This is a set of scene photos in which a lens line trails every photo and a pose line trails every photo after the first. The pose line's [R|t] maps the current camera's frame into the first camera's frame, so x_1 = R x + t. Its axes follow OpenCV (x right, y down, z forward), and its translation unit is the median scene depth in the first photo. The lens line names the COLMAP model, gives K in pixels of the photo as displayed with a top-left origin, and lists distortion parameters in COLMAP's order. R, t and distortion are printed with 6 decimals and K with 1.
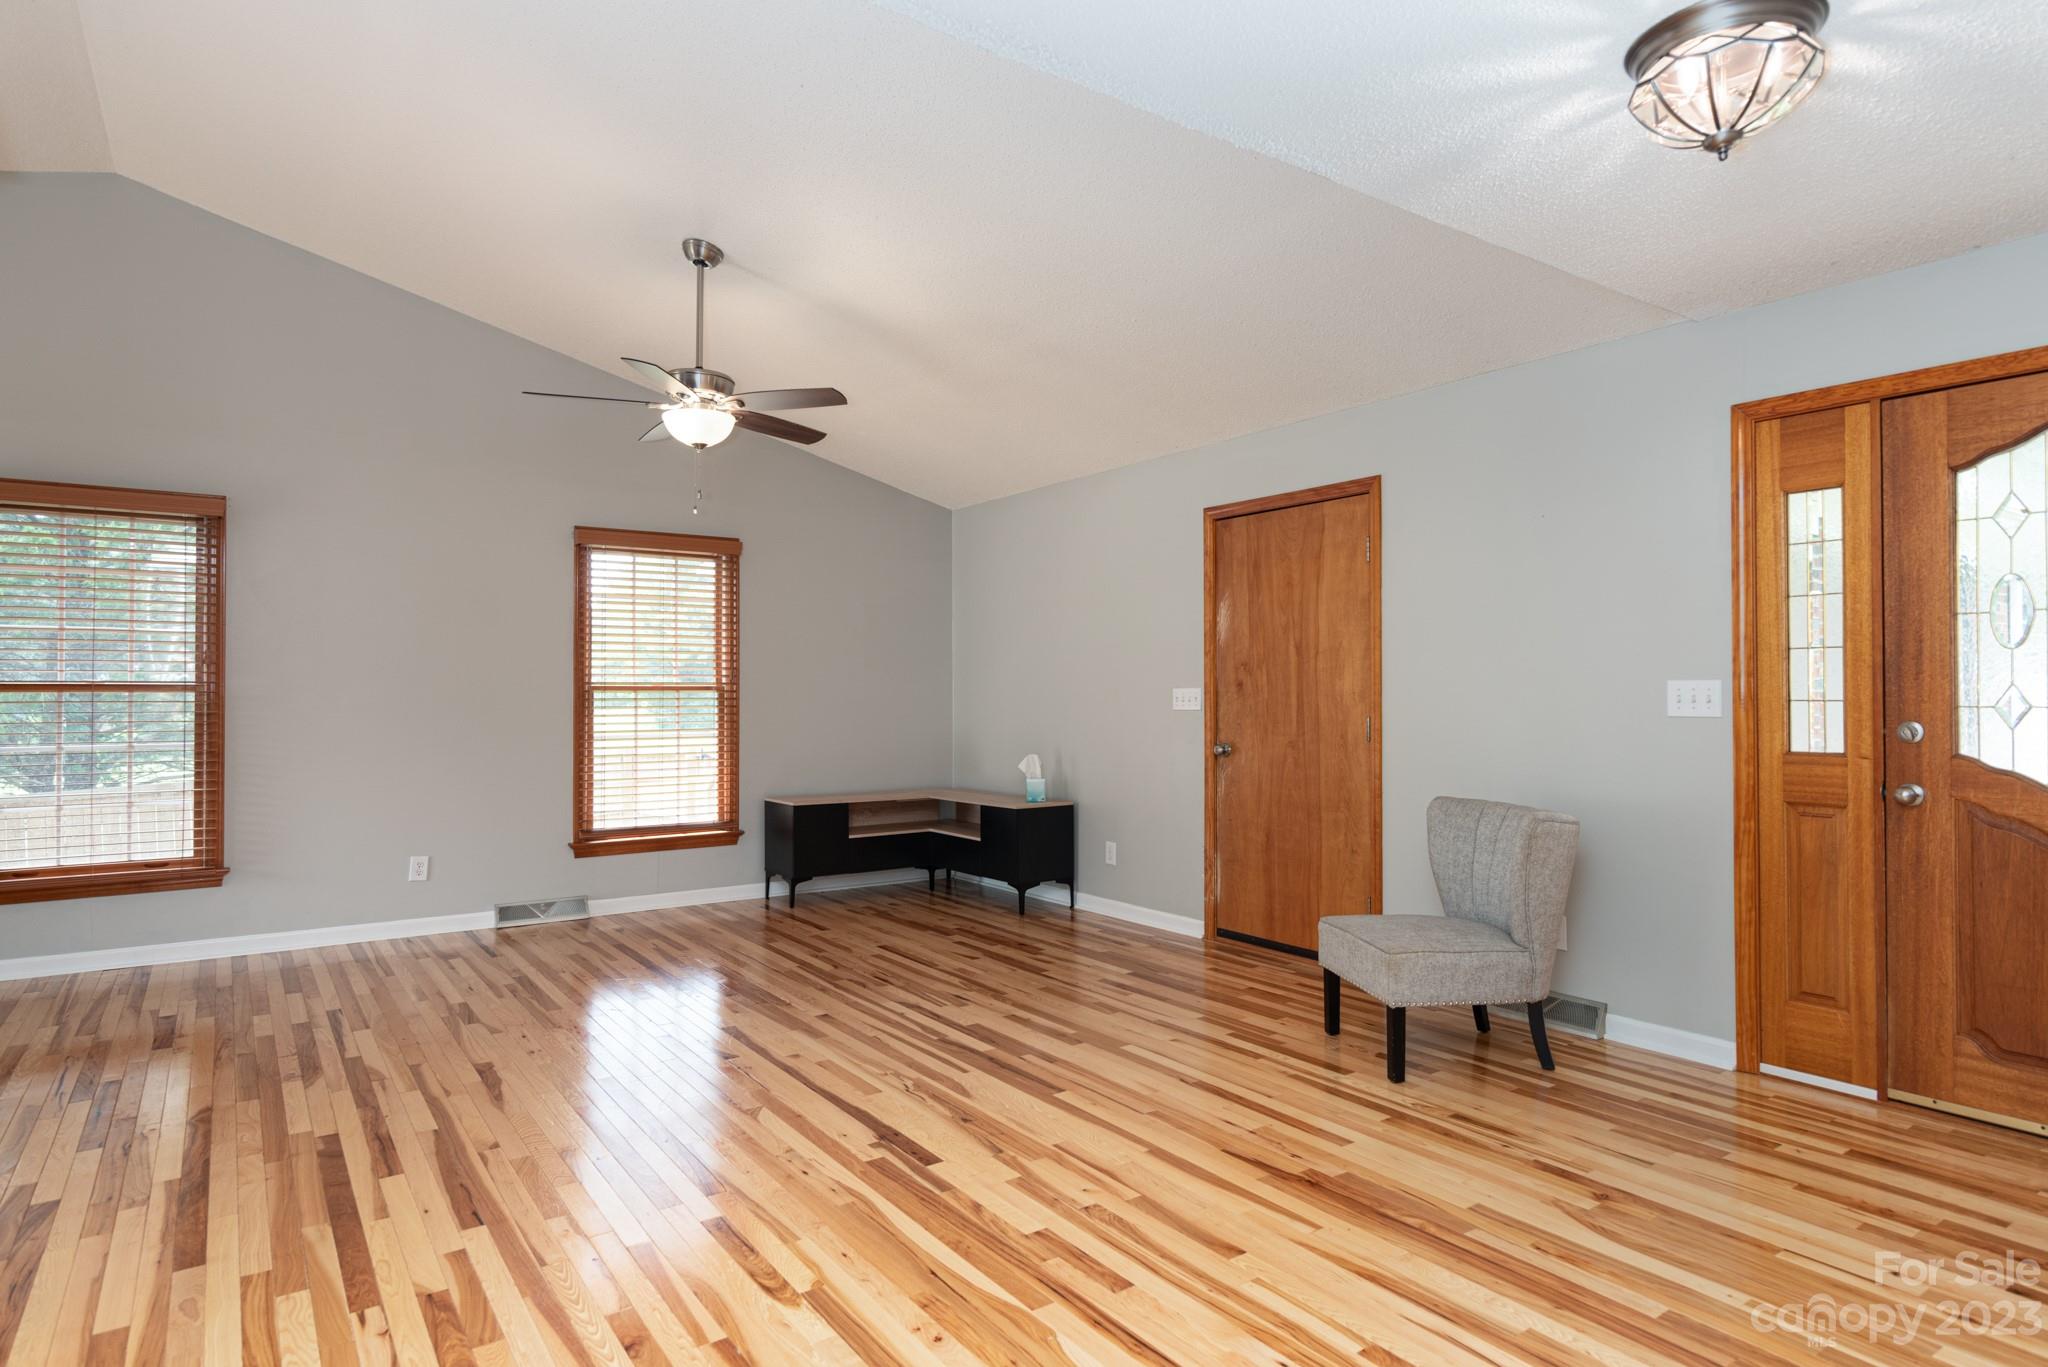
lens RADIAL K [[1125.2, 0, 1017.6], [0, 1125.2, 682.2], [0, 0, 1]] dist [0.004251, 0.000288]
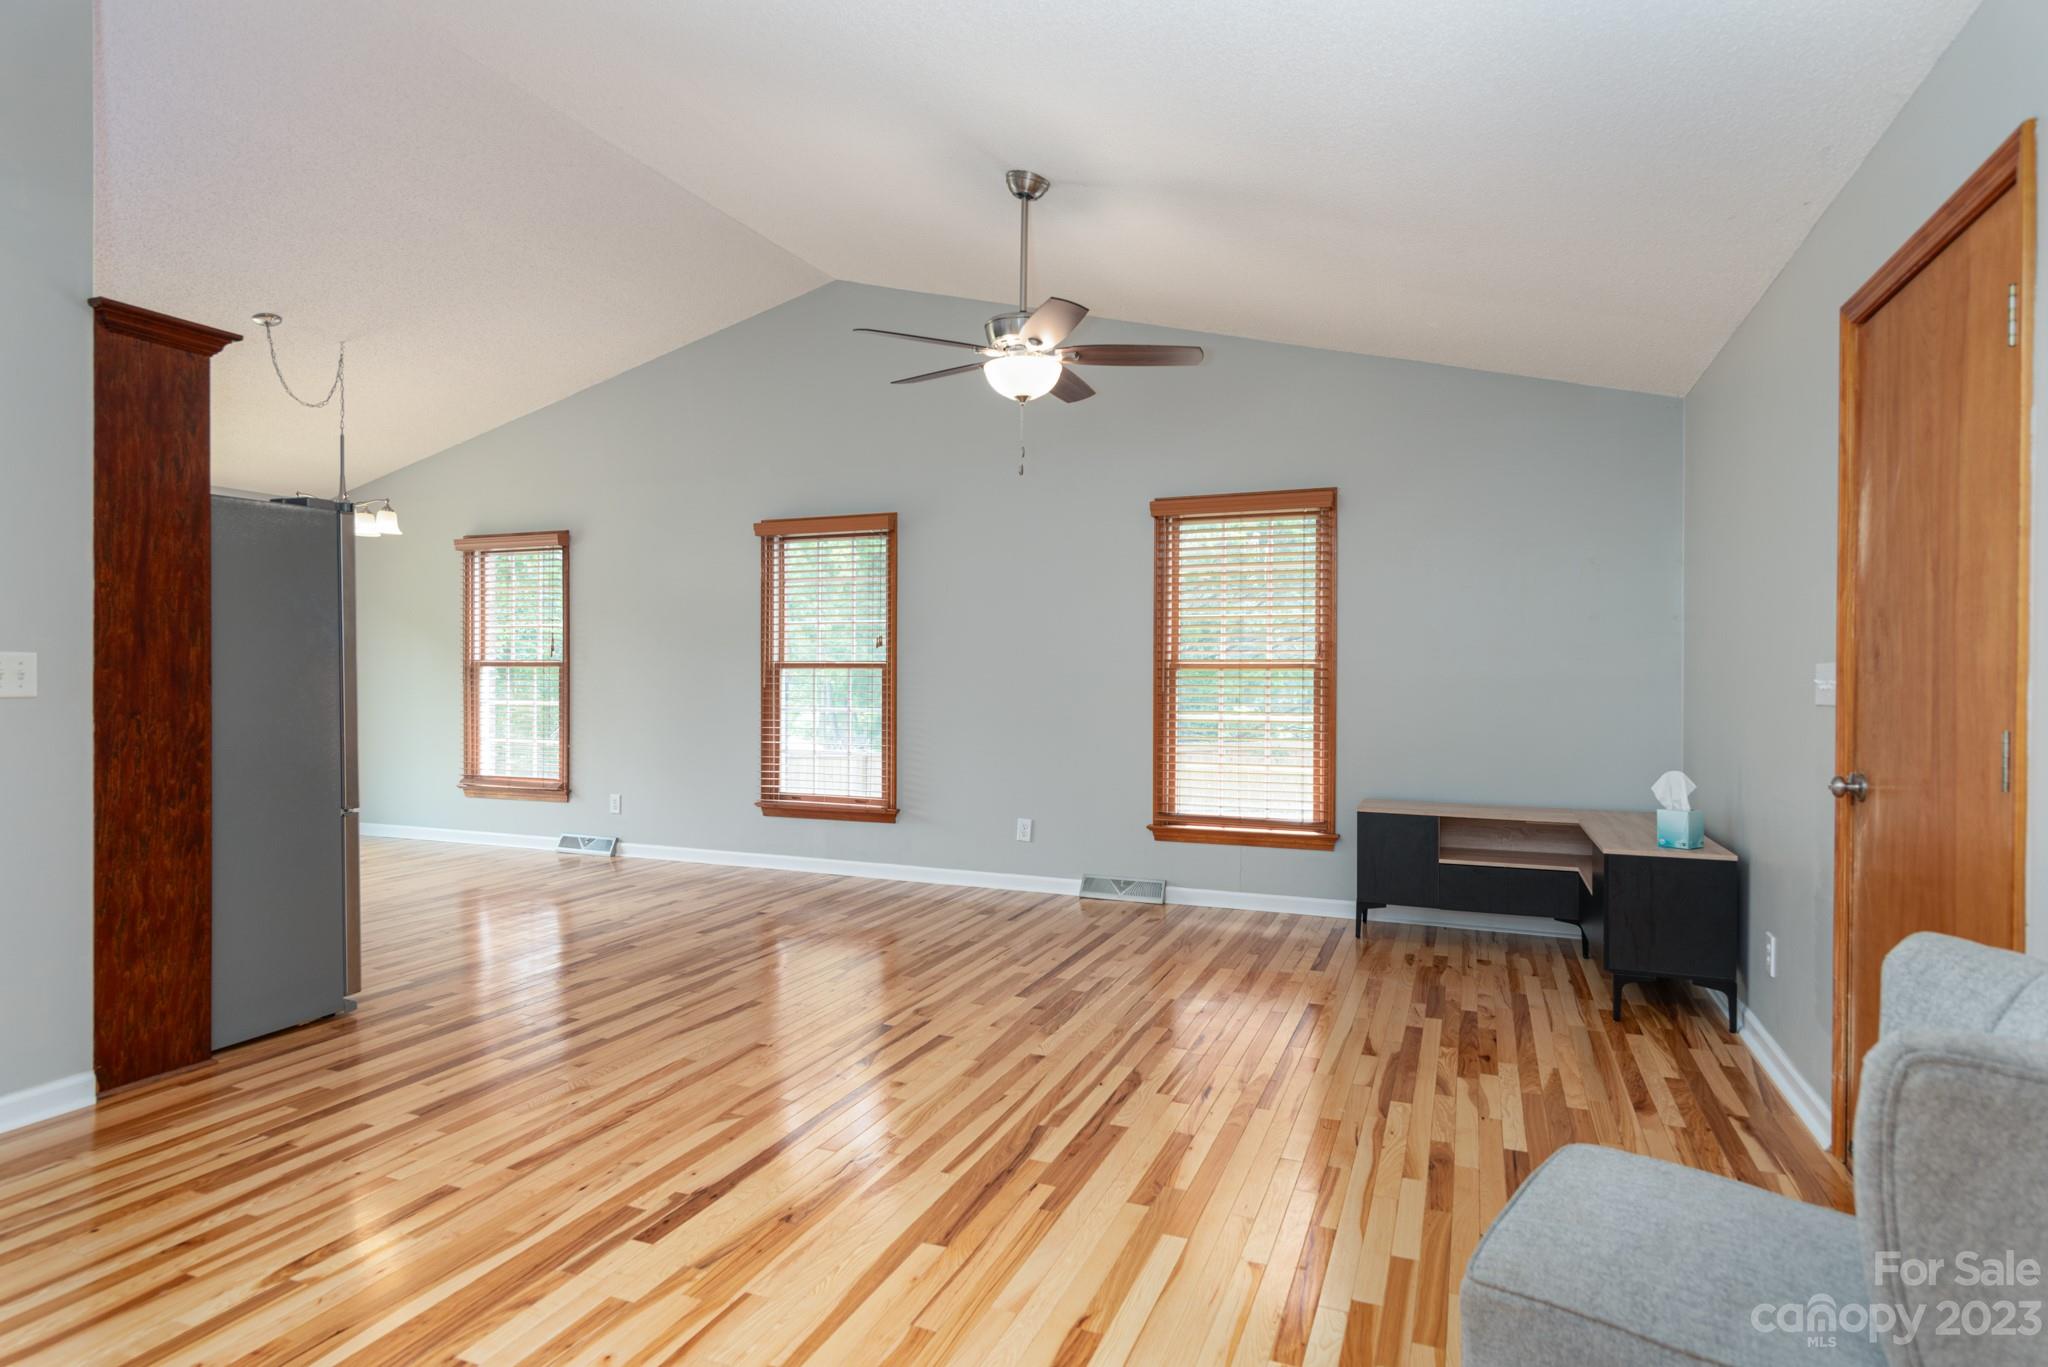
lens RADIAL K [[1125.2, 0, 1017.6], [0, 1125.2, 682.2], [0, 0, 1]] dist [0.004251, 0.000288]
pose [[0.539374, 0.009934, -0.842008, 0.480359], [0.005368, 0.999870, 0.015235, 0.005045], [0.842049, -0.012737, 0.539250, 0.498807]]
